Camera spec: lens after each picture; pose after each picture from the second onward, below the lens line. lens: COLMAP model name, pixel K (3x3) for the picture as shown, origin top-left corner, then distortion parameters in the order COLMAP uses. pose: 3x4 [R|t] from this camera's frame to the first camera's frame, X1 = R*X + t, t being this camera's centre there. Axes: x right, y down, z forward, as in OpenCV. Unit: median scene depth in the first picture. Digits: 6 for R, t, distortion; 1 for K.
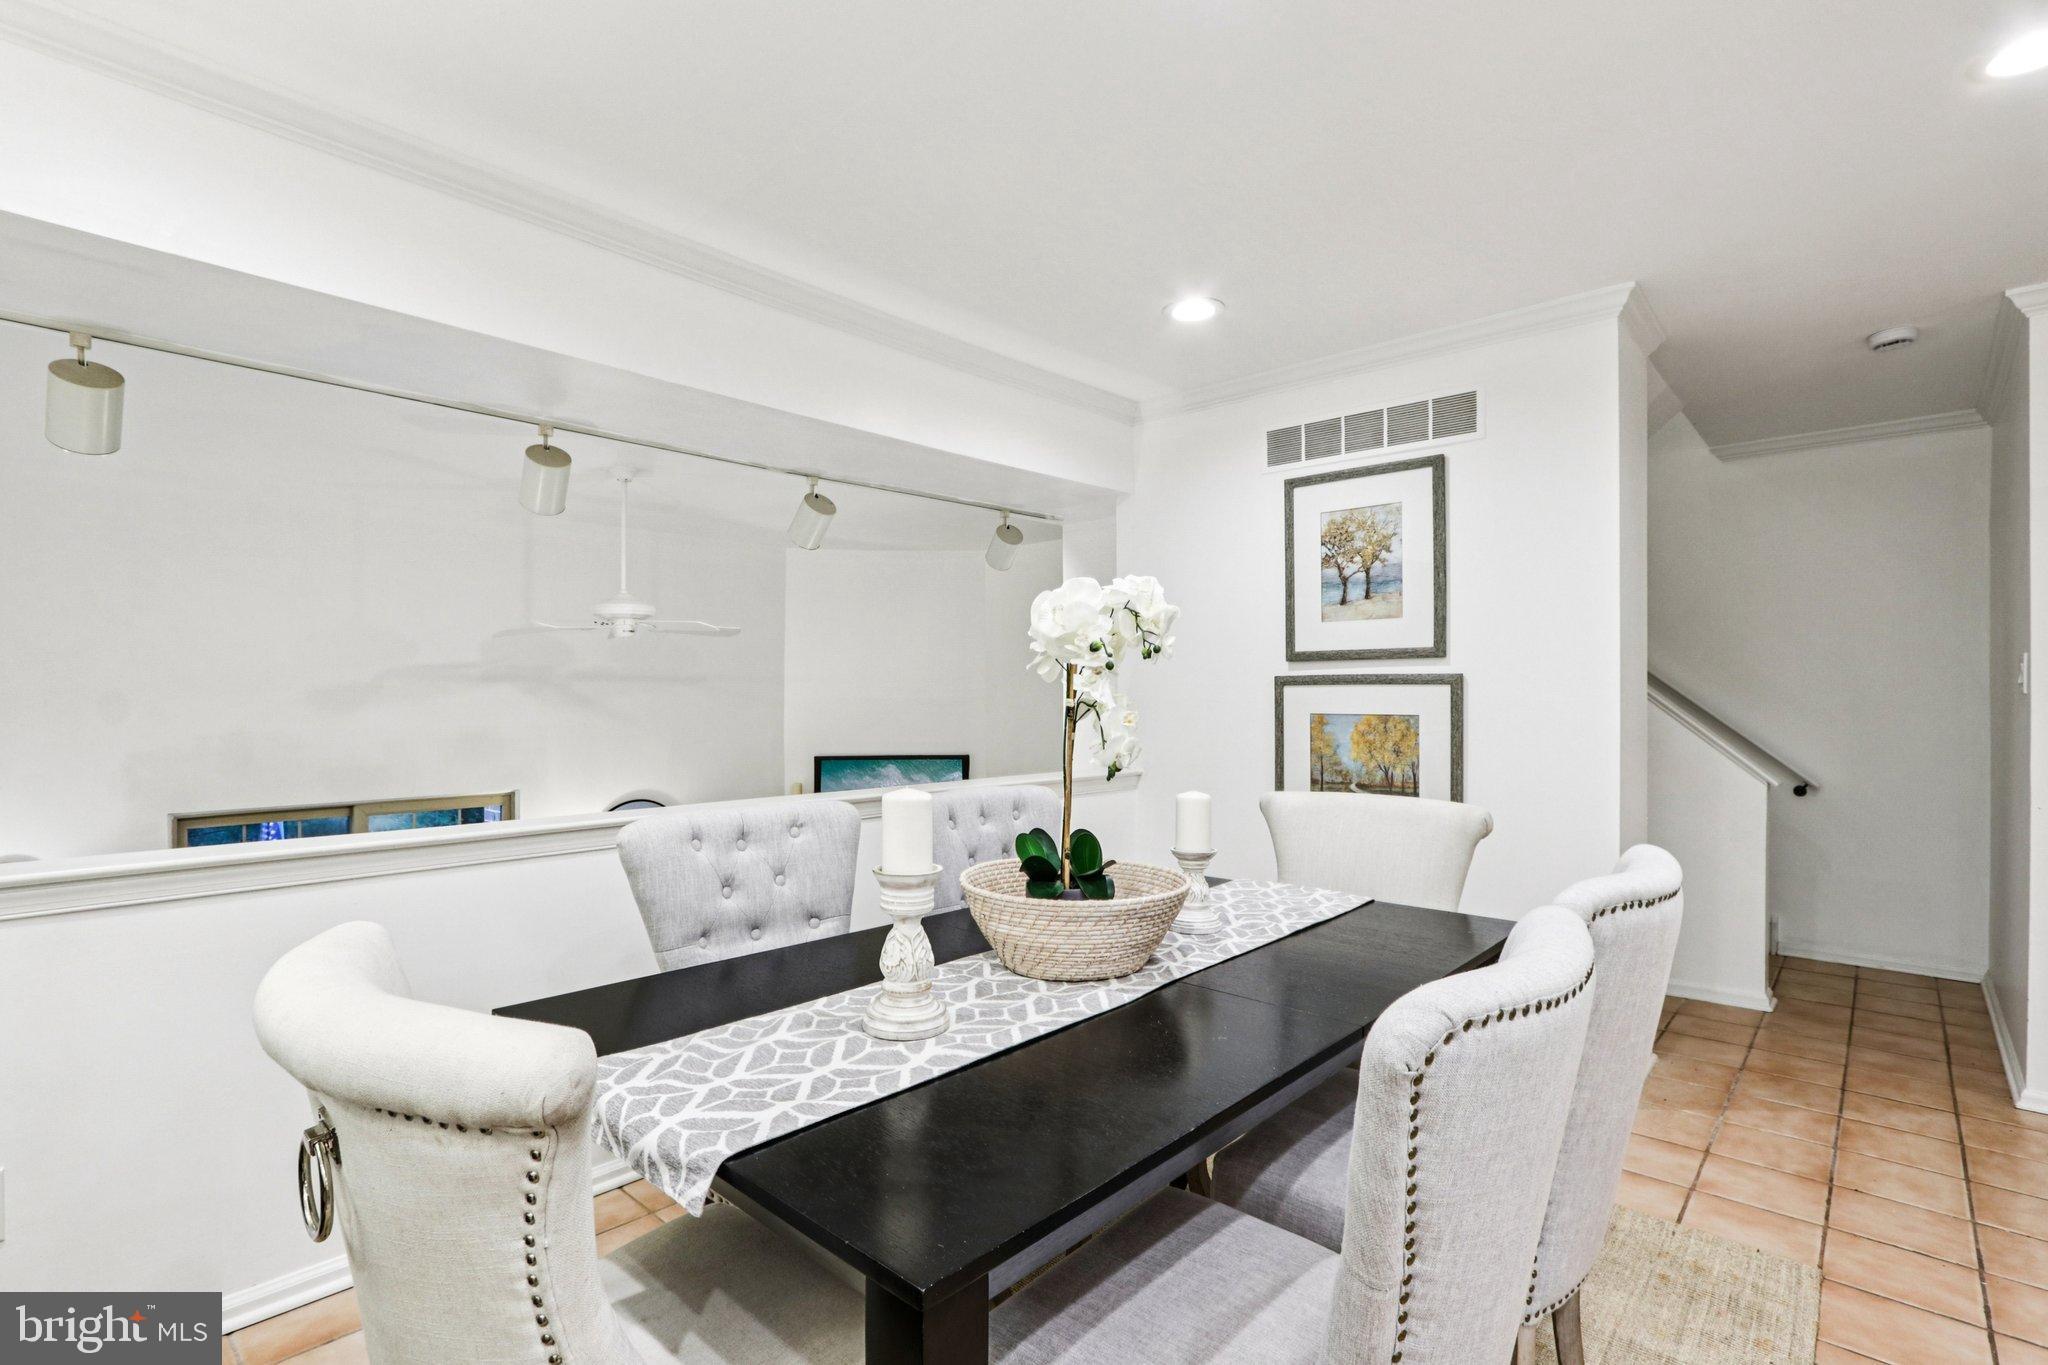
lens RADIAL K [[964.6, 0, 1007.7], [0, 964.6, 699.4], [0, 0, 1]] dist [-0.021038, 0.004825]
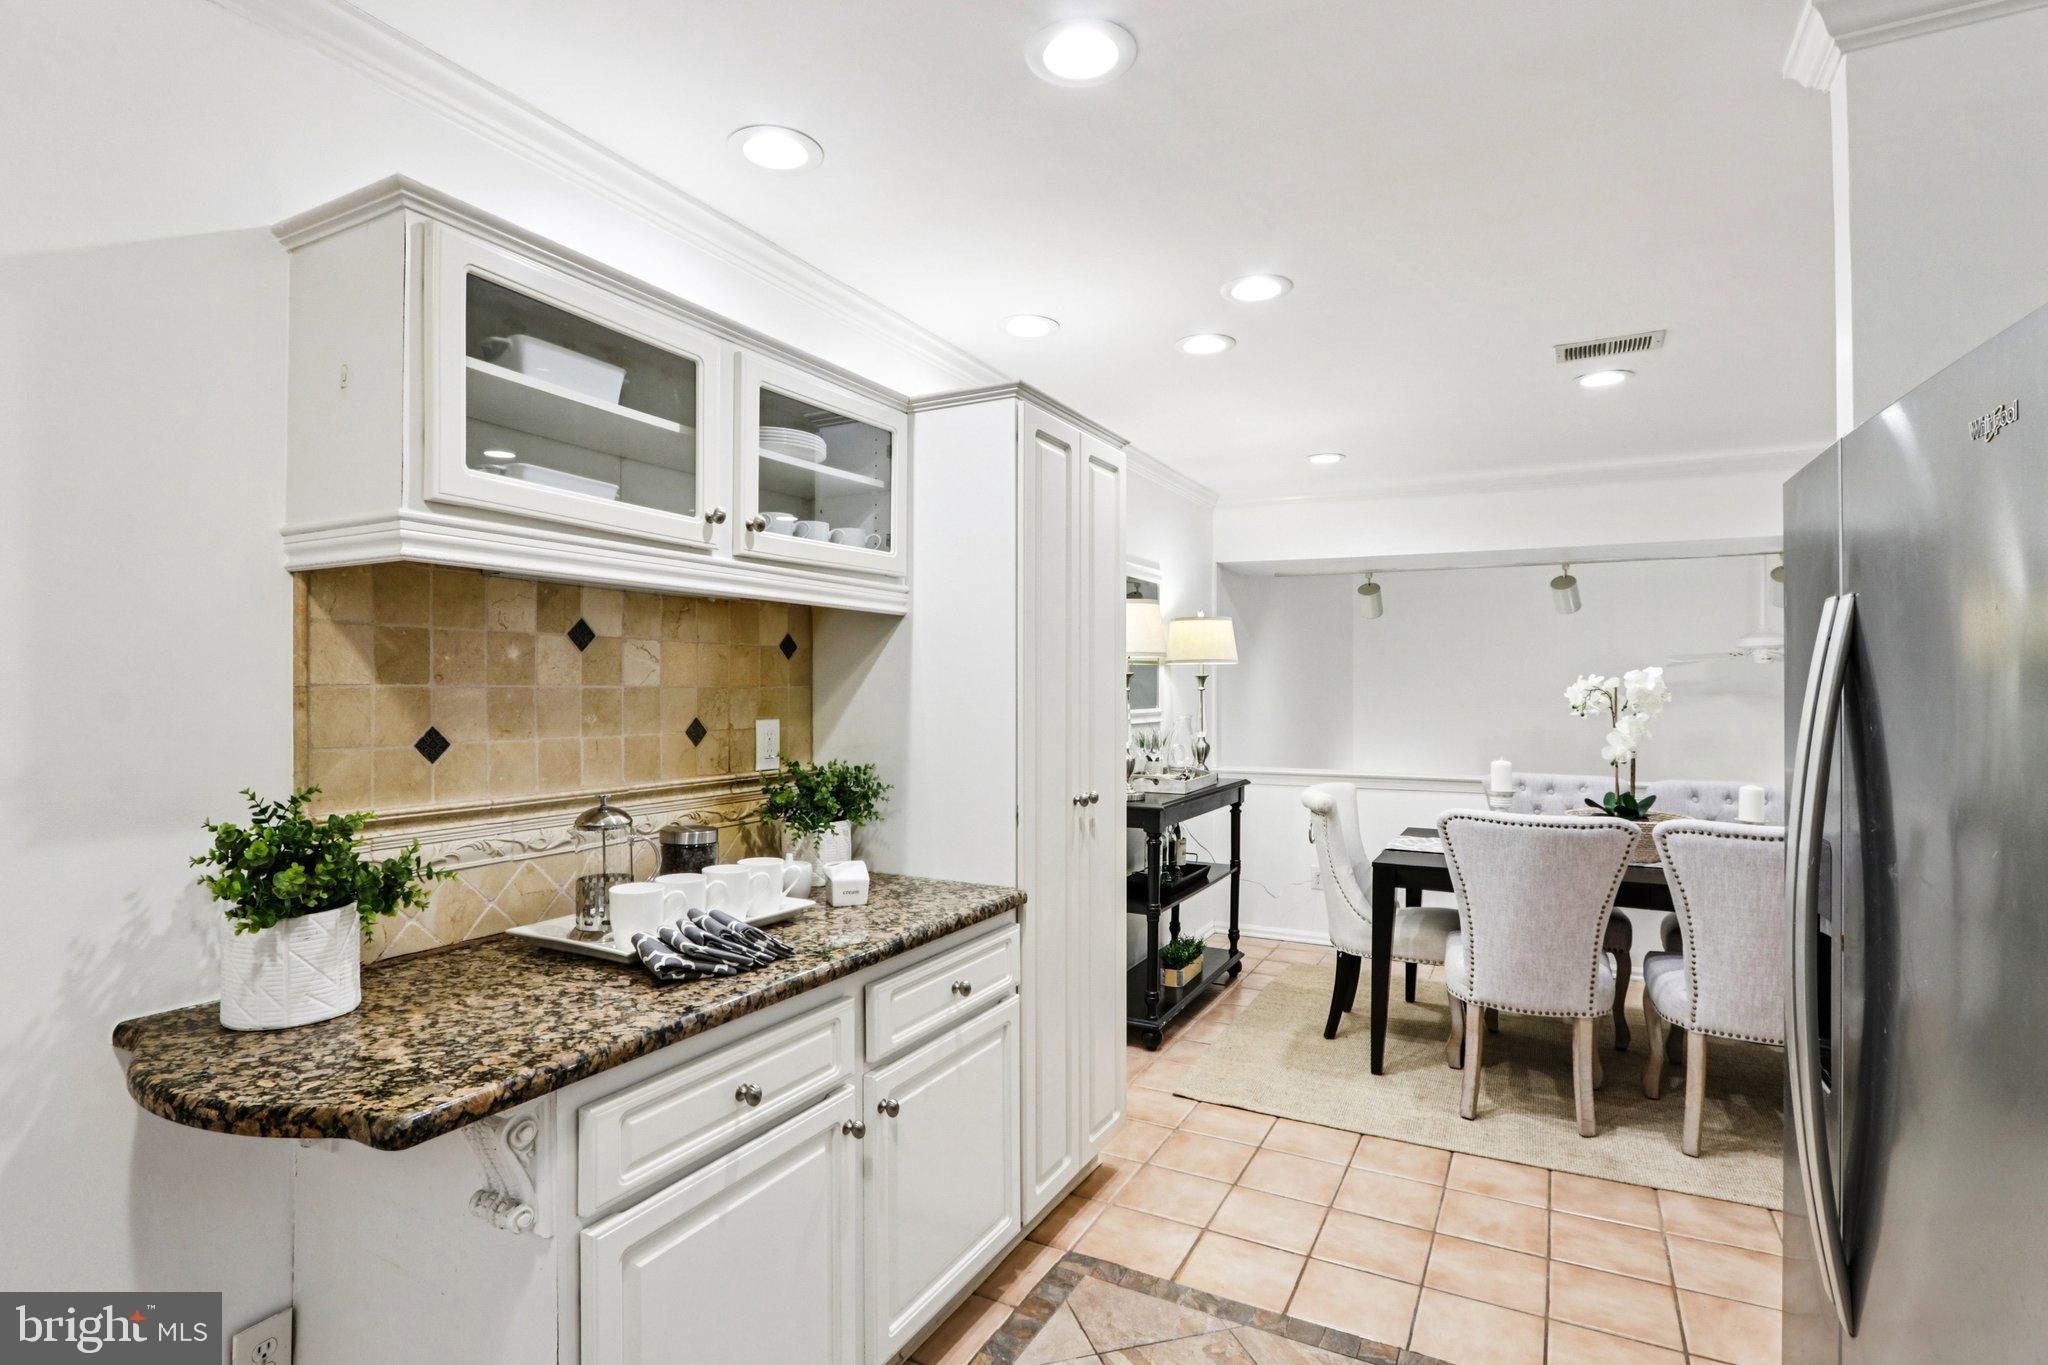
lens RADIAL K [[986.6, 0, 1029.1], [0, 986.6, 689.8], [0, 0, 1]] dist [-0.009387, -0.000270]
pose [[0.265134, -0.002444, -0.964208, 0.869188], [-0.004179, 0.999984, -0.003684, -0.033926], [0.964203, 0.005006, 0.265120, -0.383161]]
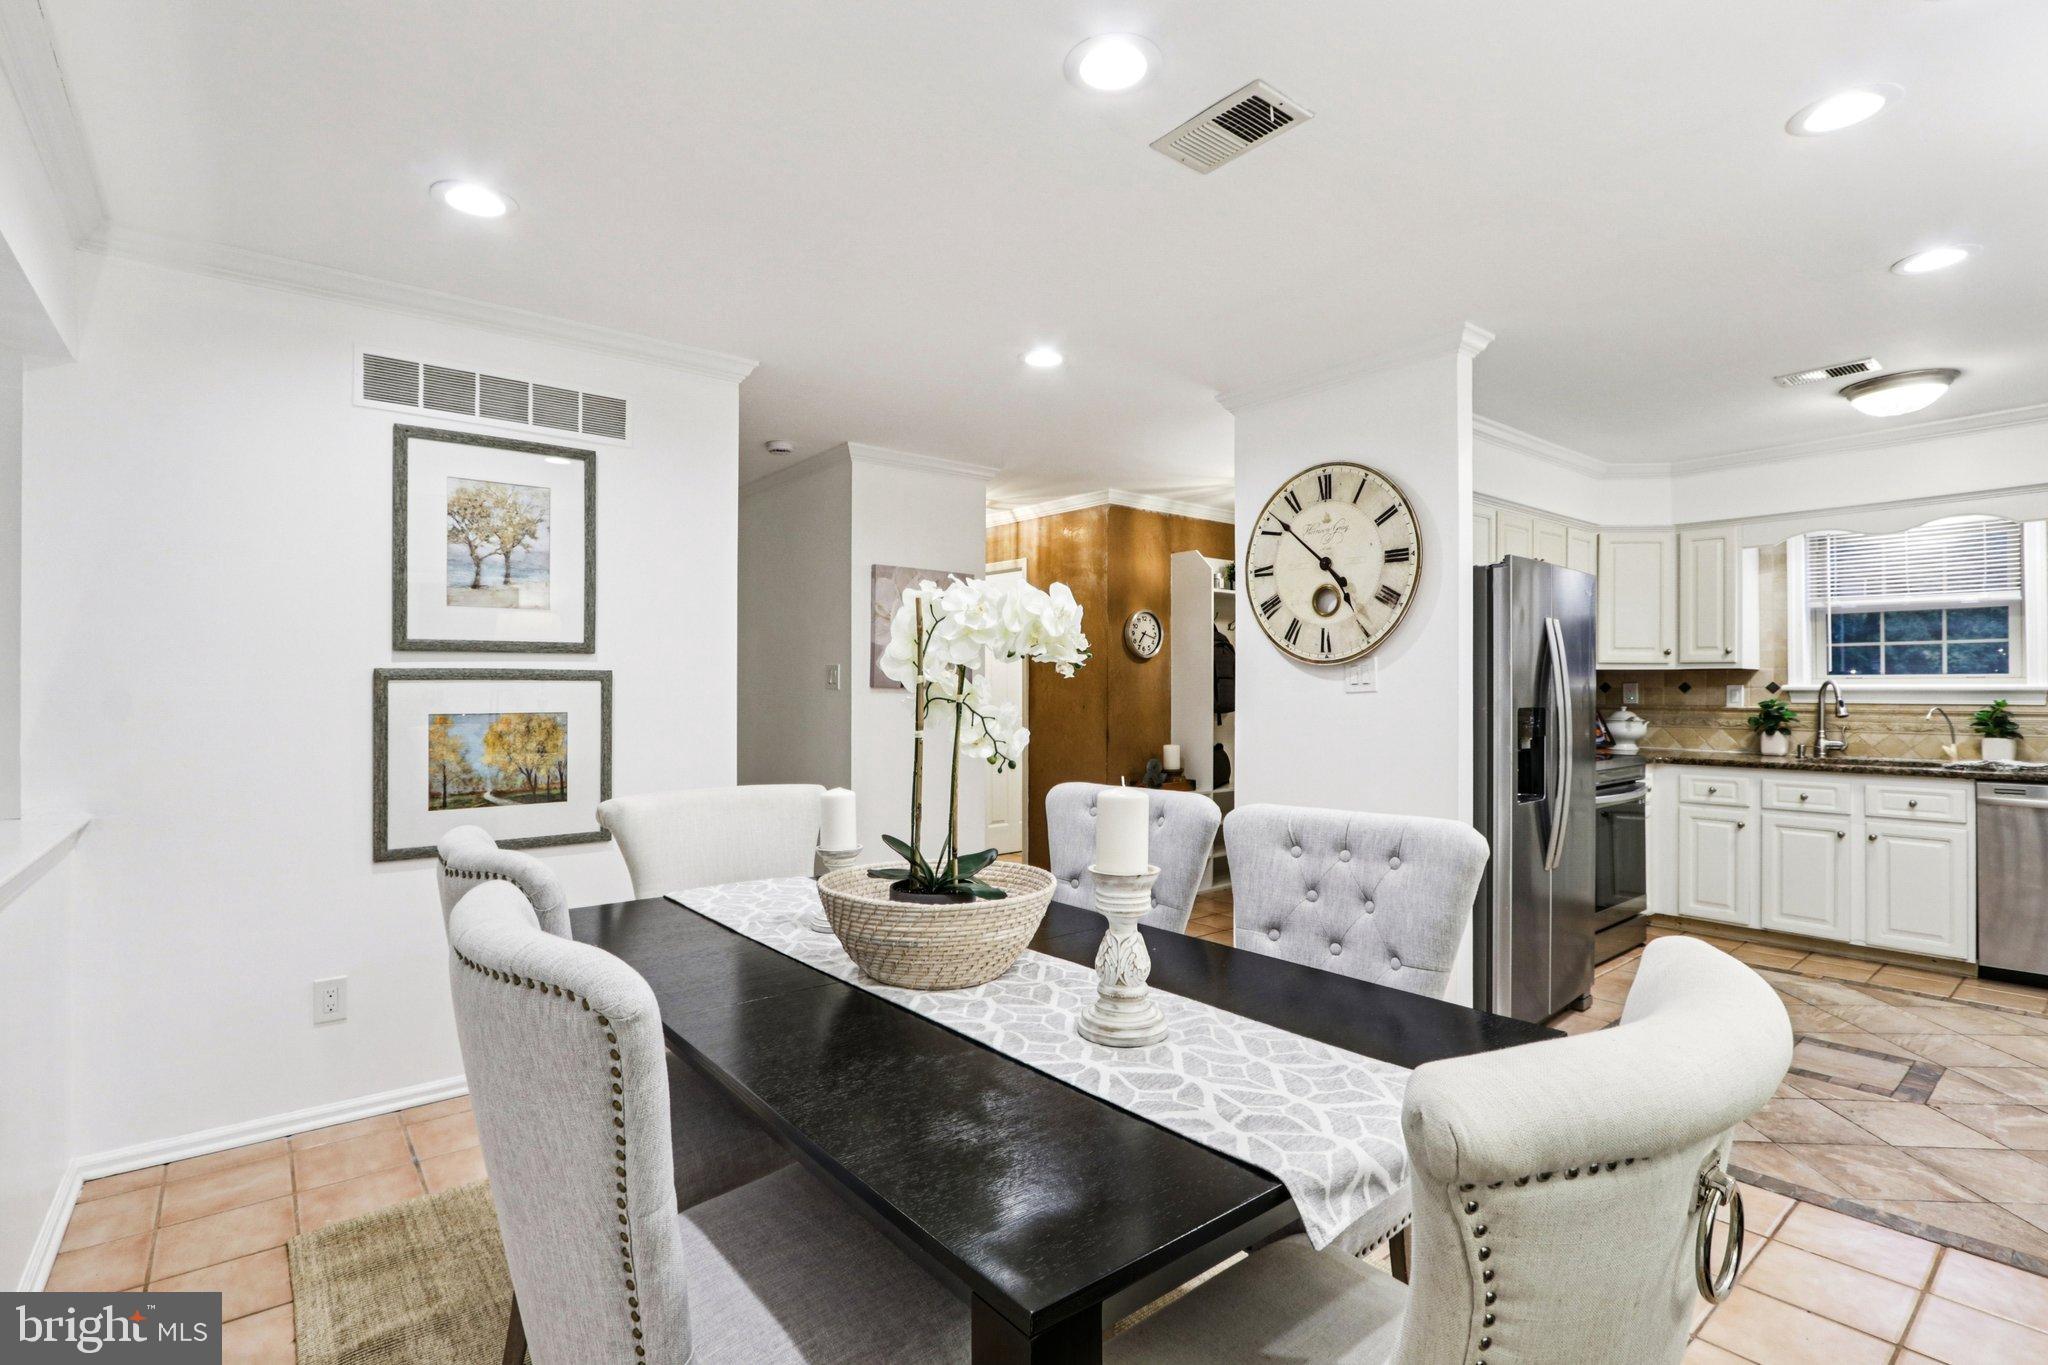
lens RADIAL K [[964.6, 0, 1015.9], [0, 964.6, 680.0], [0, 0, 1]] dist [-0.021038, 0.004825]
pose [[0.141221, 0.008863, 0.989938, -0.449485], [0.008293, 0.999914, -0.010136, -0.002564], [-0.989943, 0.009641, 0.141136, 0.401144]]
